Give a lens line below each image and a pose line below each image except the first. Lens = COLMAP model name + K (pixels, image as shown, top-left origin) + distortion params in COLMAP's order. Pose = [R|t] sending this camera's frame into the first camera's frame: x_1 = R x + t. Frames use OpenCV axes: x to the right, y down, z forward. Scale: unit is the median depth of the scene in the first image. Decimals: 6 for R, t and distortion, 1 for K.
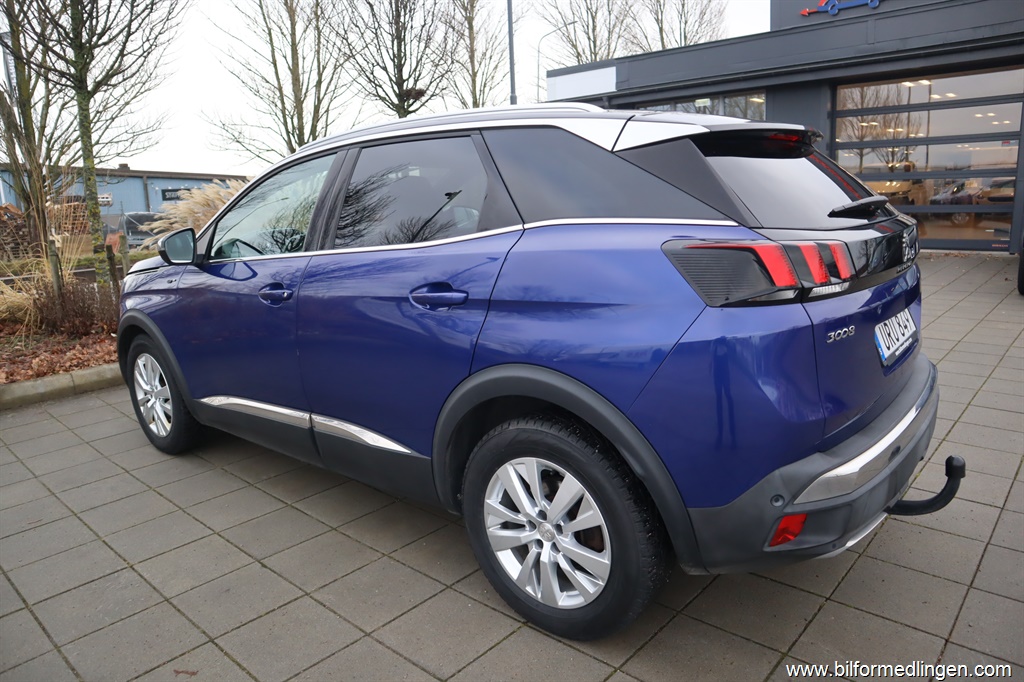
lens RADIAL K [[704.5, 0, 512.0], [0, 704.5, 341.0], [0, 0, 1]] dist [-0.102677, 0.052251]
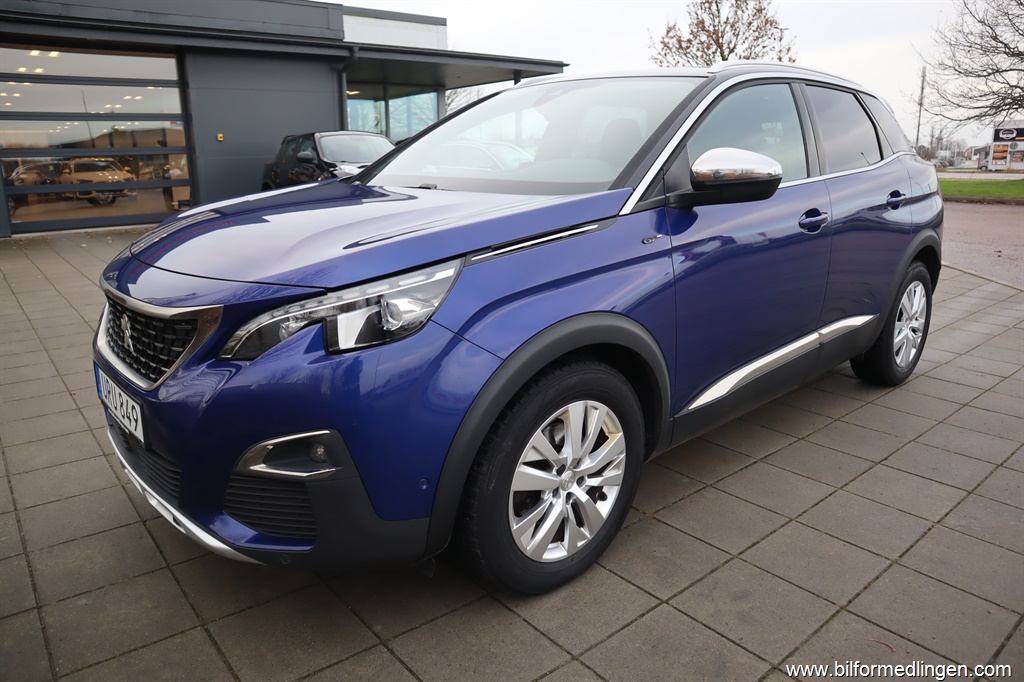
lens RADIAL K [[704.5, 0, 512.0], [0, 704.5, 341.0], [0, 0, 1]] dist [-0.102677, 0.052251]
pose [[0.140723, -0.218669, 0.965599, -1.725538], [0.208350, 0.960004, 0.187038, -0.220355], [-0.967878, 0.174862, 0.180654, 1.586577]]
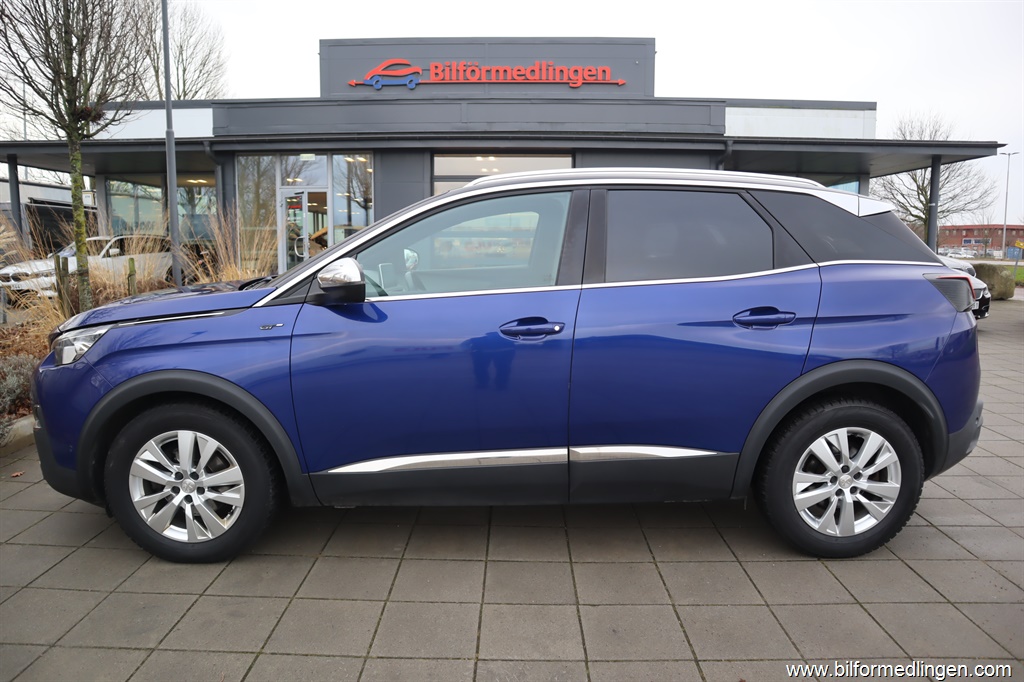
lens RADIAL K [[704.5, 0, 512.0], [0, 704.5, 341.0], [0, 0, 1]] dist [-0.102677, 0.052251]
pose [[0.748925, -0.053176, 0.660517, -1.261978], [0.103344, 0.993951, -0.037156, -0.022513], [-0.654546, 0.096087, 0.749891, 0.356368]]
